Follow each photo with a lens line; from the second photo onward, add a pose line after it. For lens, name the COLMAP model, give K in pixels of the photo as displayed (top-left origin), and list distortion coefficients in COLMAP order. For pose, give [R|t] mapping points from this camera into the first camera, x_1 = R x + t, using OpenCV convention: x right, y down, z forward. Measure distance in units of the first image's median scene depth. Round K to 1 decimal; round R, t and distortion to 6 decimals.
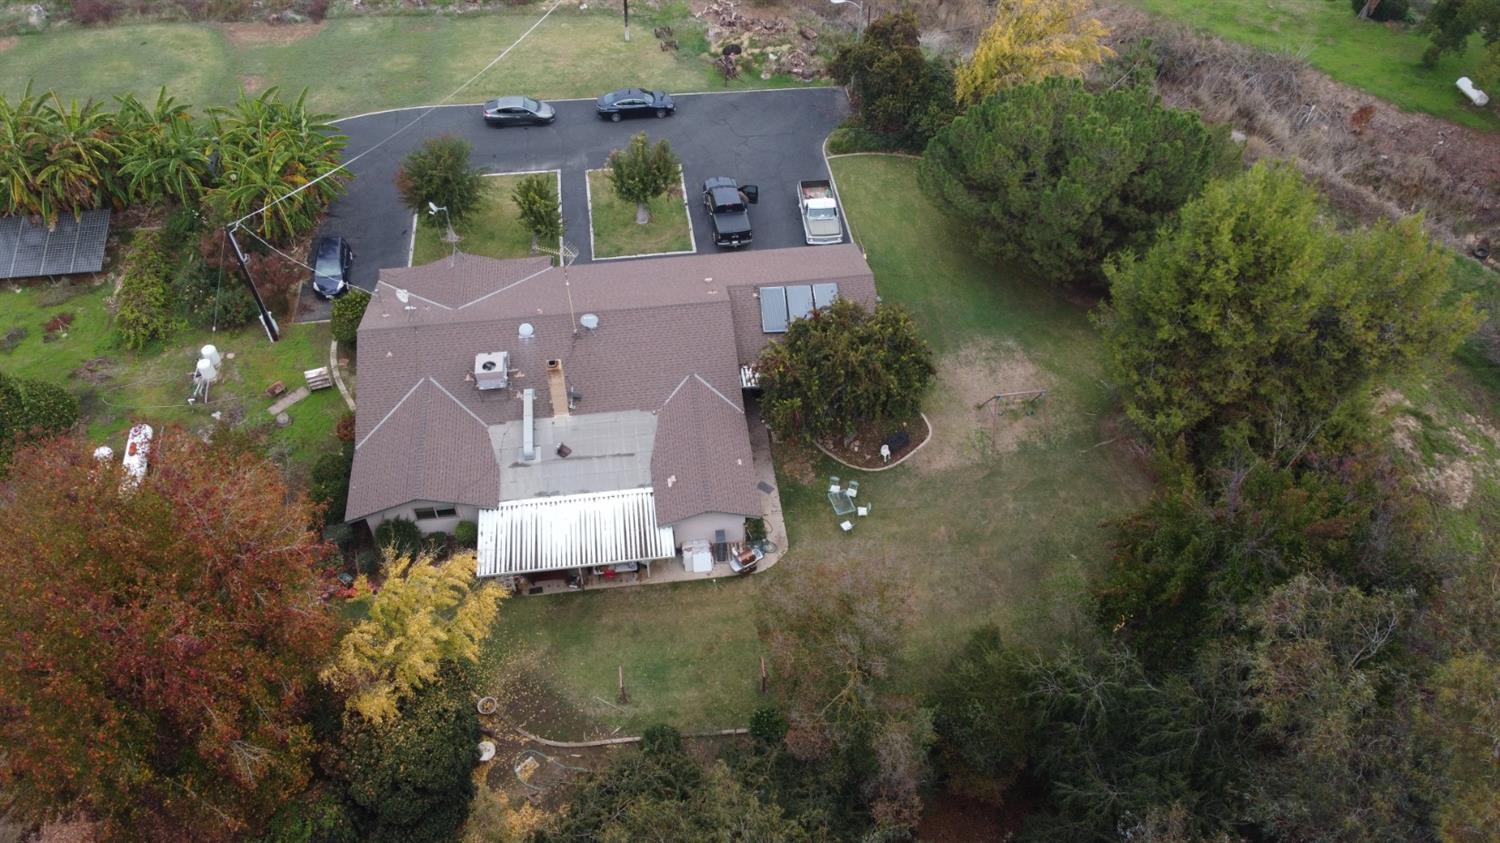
lens RADIAL K [[1144.4, 0, 744.3], [0, 1144.4, 424.4], [0, 0, 1]] dist [-0.005253, -0.006948]
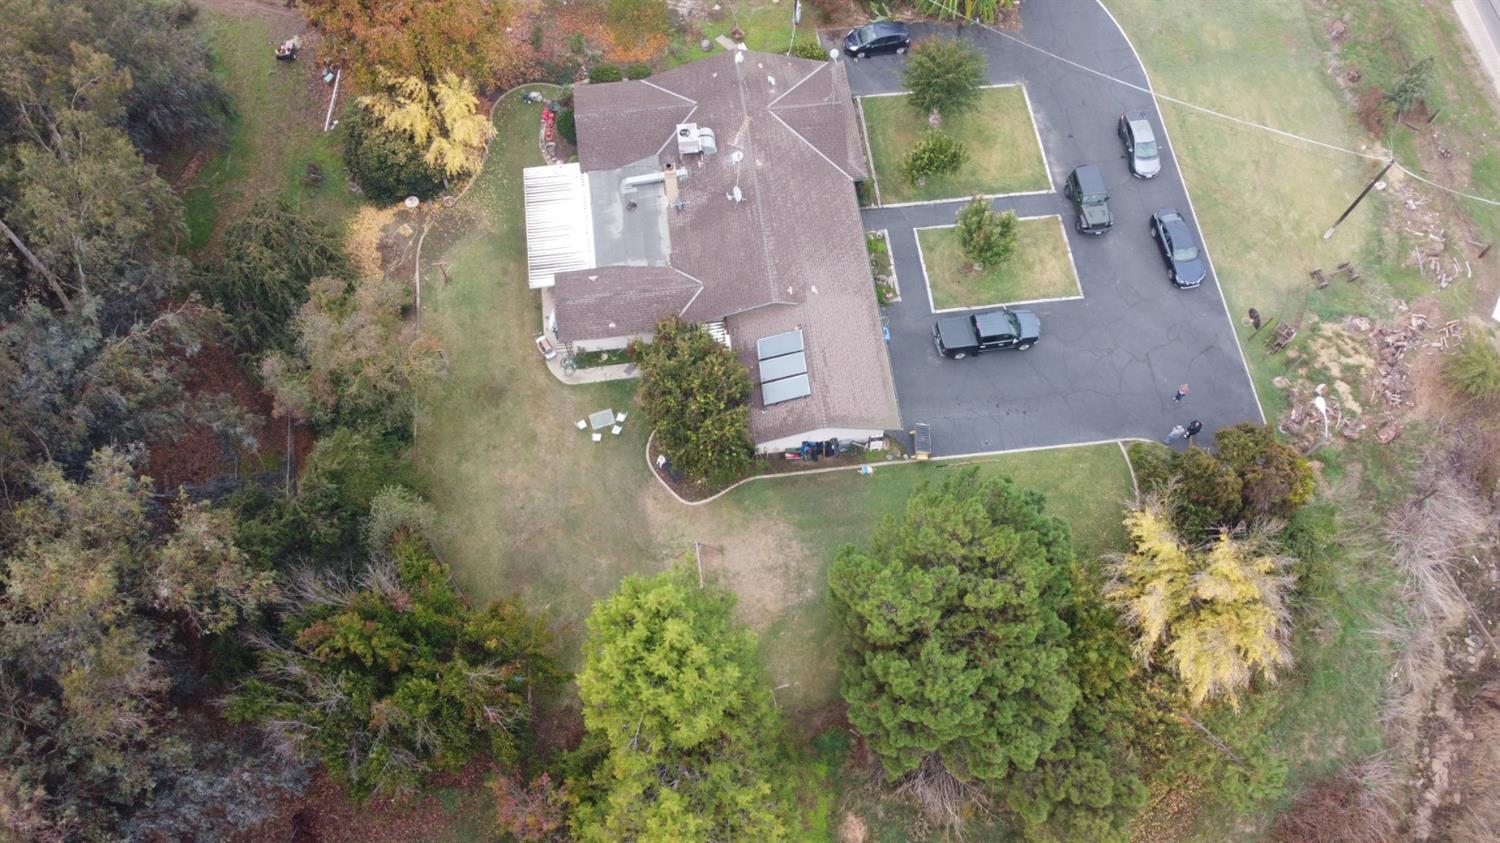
lens RADIAL K [[1144.4, 0, 744.3], [0, 1144.4, 424.4], [0, 0, 1]] dist [-0.005253, -0.006948]
pose [[0.002029, 0.905983, -0.423309, 0.561393], [-0.745464, 0.283525, 0.603239, -0.718056], [0.666543, 0.314338, 0.675953, 0.274721]]
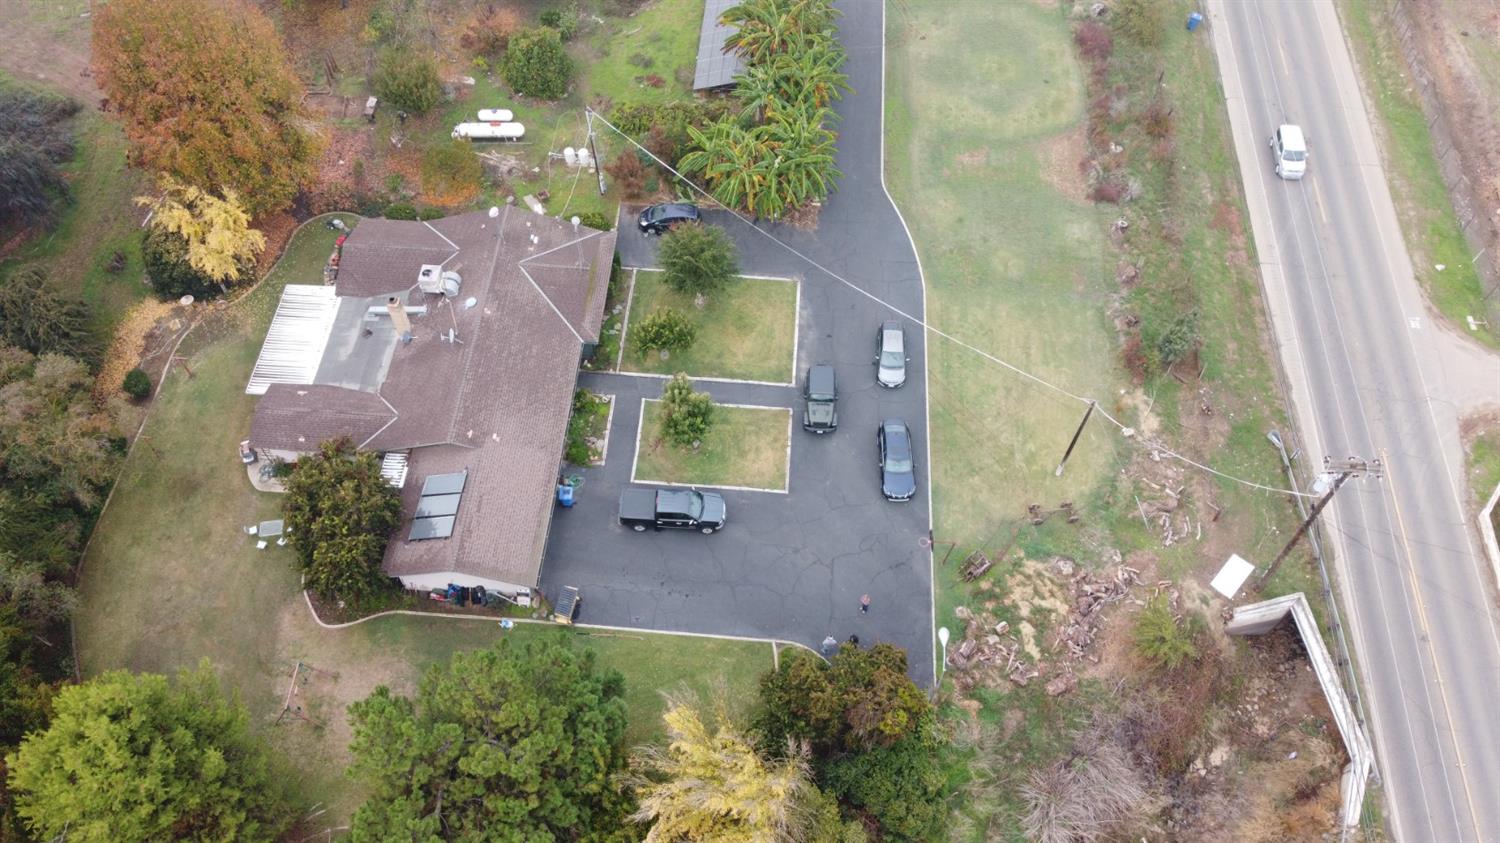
lens RADIAL K [[1144.4, 0, 744.3], [0, 1144.4, 424.4], [0, 0, 1]] dist [-0.005253, -0.006948]
pose [[-0.190350, 0.815600, -0.546410, 0.530626], [-0.731382, 0.253462, 0.633118, -1.033844], [0.654865, 0.520148, 0.548268, 0.569153]]
